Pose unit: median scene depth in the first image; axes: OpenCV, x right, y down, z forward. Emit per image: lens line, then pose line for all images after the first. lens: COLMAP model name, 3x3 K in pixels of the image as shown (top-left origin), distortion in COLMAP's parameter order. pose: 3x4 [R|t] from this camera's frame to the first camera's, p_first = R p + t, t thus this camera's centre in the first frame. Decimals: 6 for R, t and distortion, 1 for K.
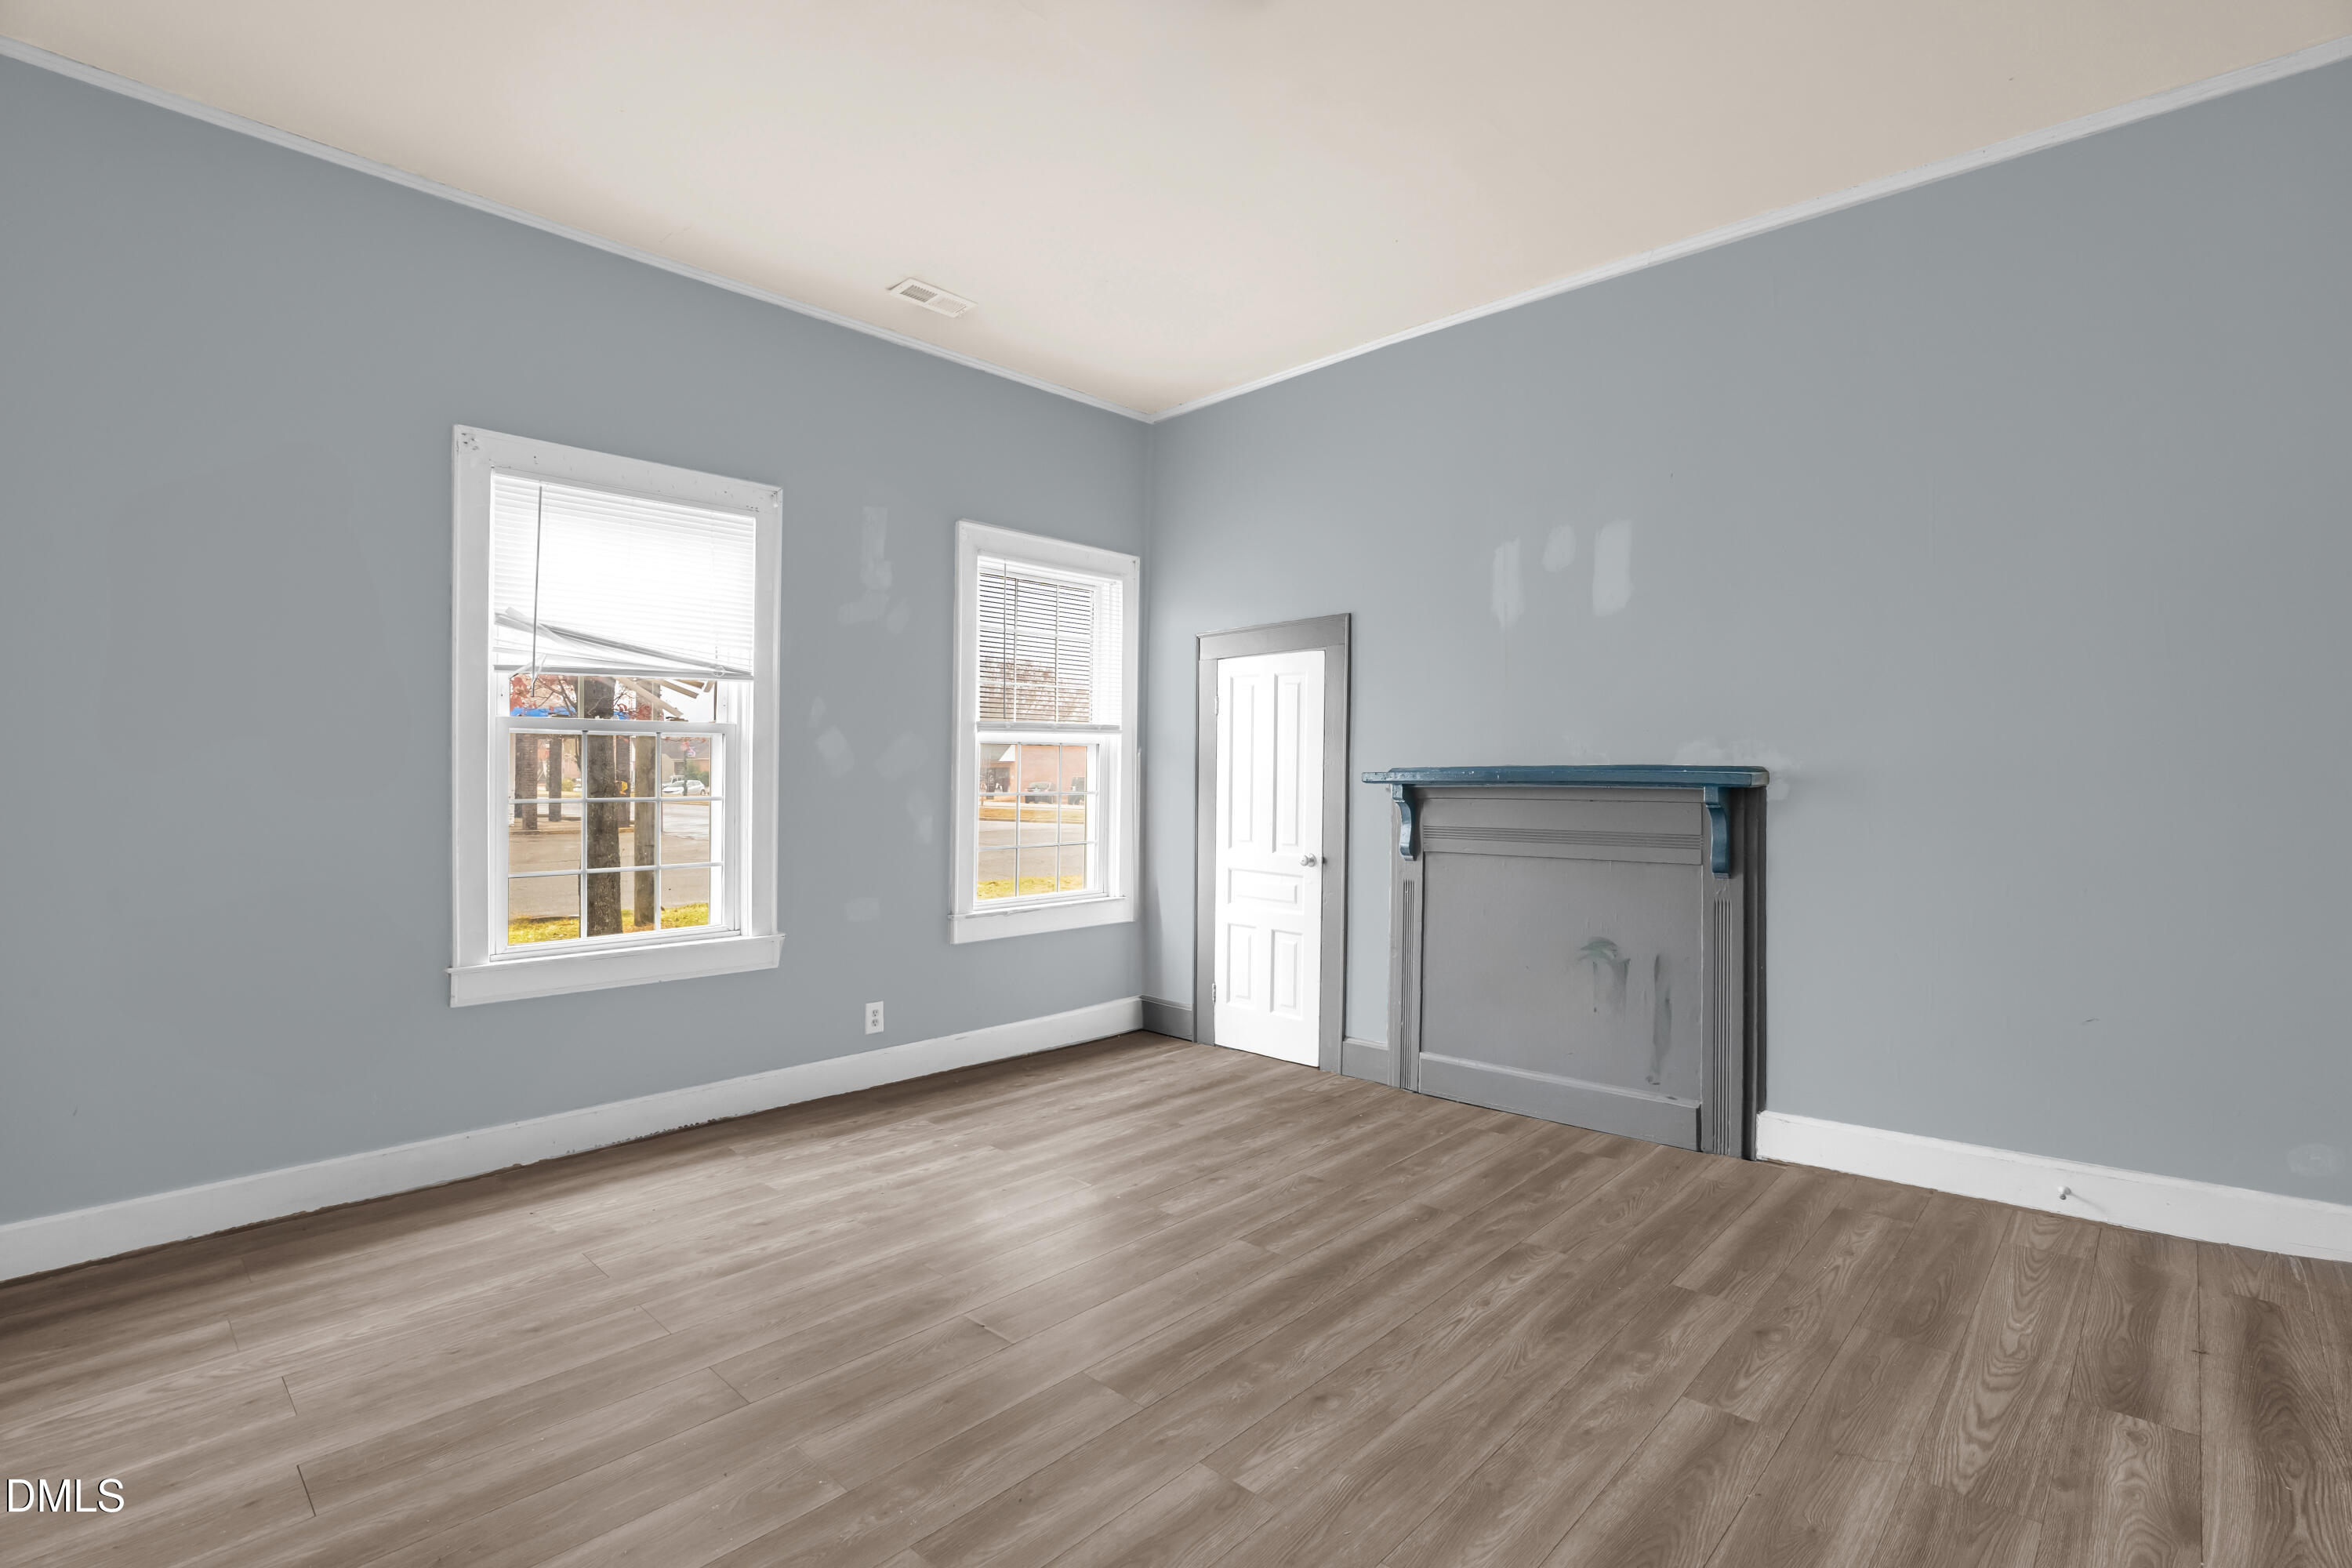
lens RADIAL K [[1109.4, 0, 1155.8], [0, 1109.4, 775.3], [0, 0, 1]] dist [-0.066911, 0.024016]
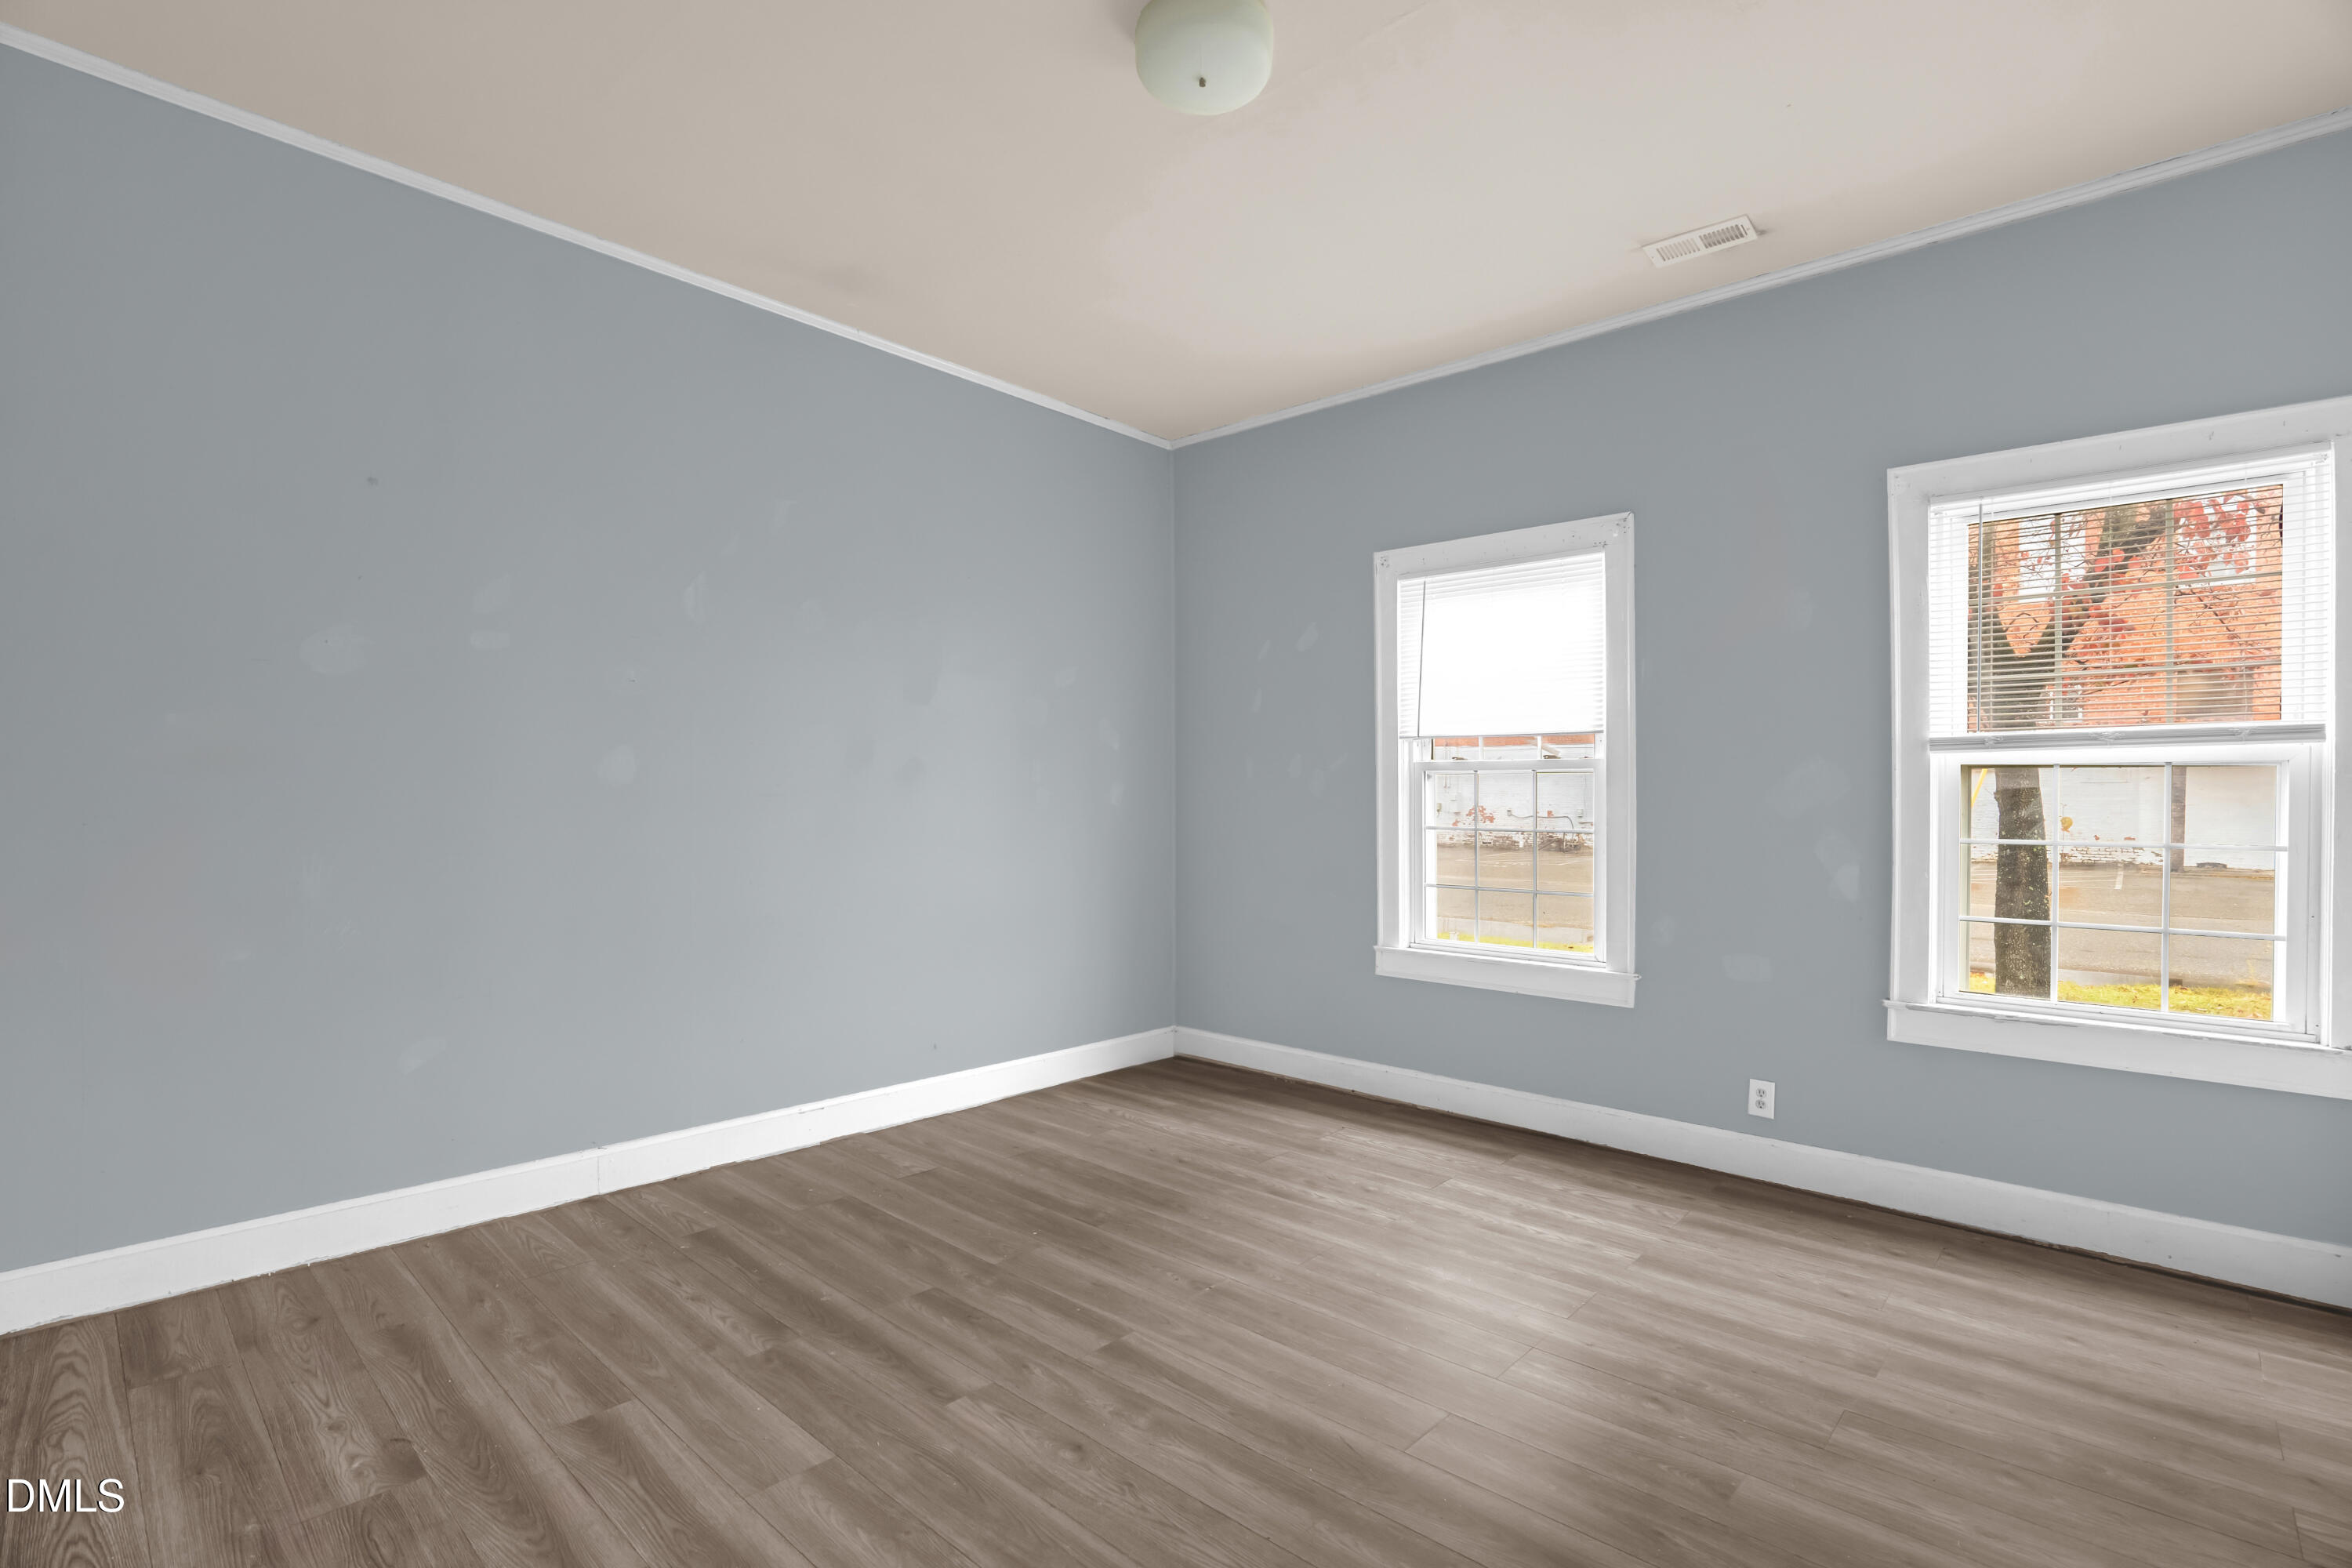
lens RADIAL K [[1081.3, 0, 1148.9], [0, 1081.3, 803.0], [0, 0, 1]] dist [-0.063931, 0.021160]
pose [[0.012323, 0.003818, -0.999917, 0.660027], [-0.008689, 0.999955, 0.003711, -0.006129], [0.999886, 0.008642, 0.012356, 0.627630]]
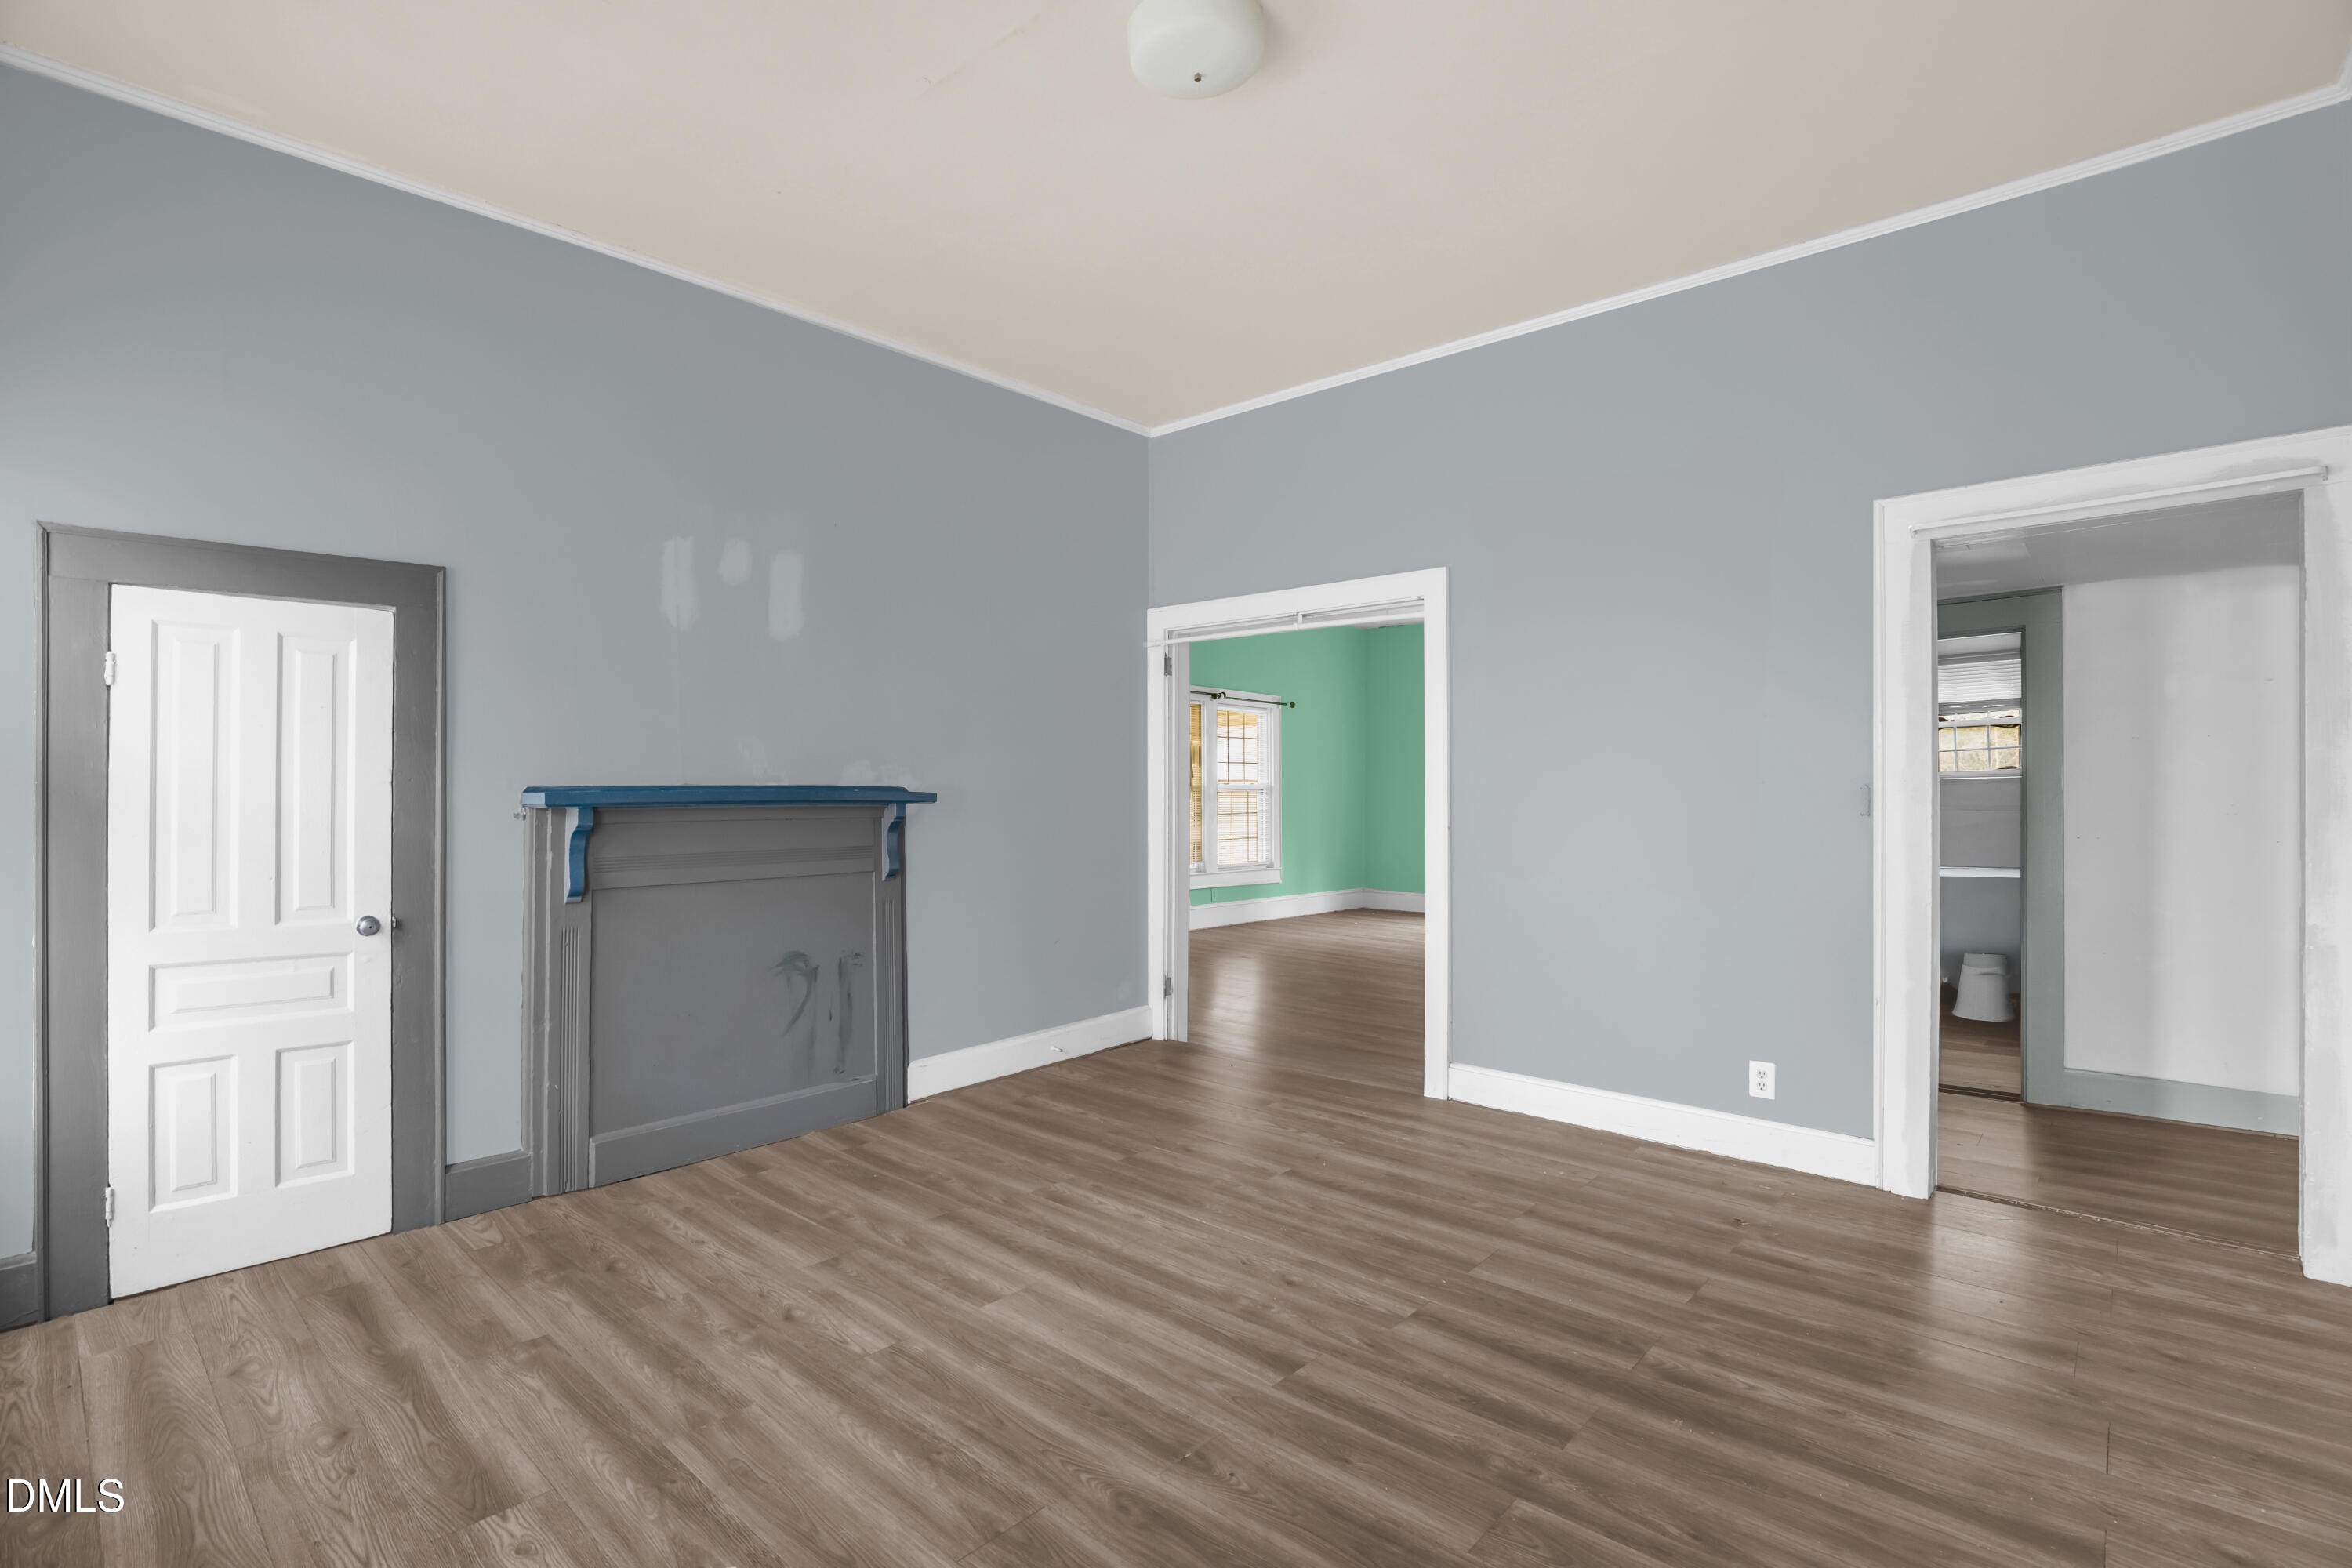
lens RADIAL K [[1109.4, 0, 1155.8], [0, 1109.4, 775.3], [0, 0, 1]] dist [-0.066911, 0.024016]
pose [[-0.029287, 0.016633, 0.999433, -0.675432], [0.007903, 0.999834, -0.016408, 0.001361], [-0.999540, 0.007418, -0.029414, 0.712585]]
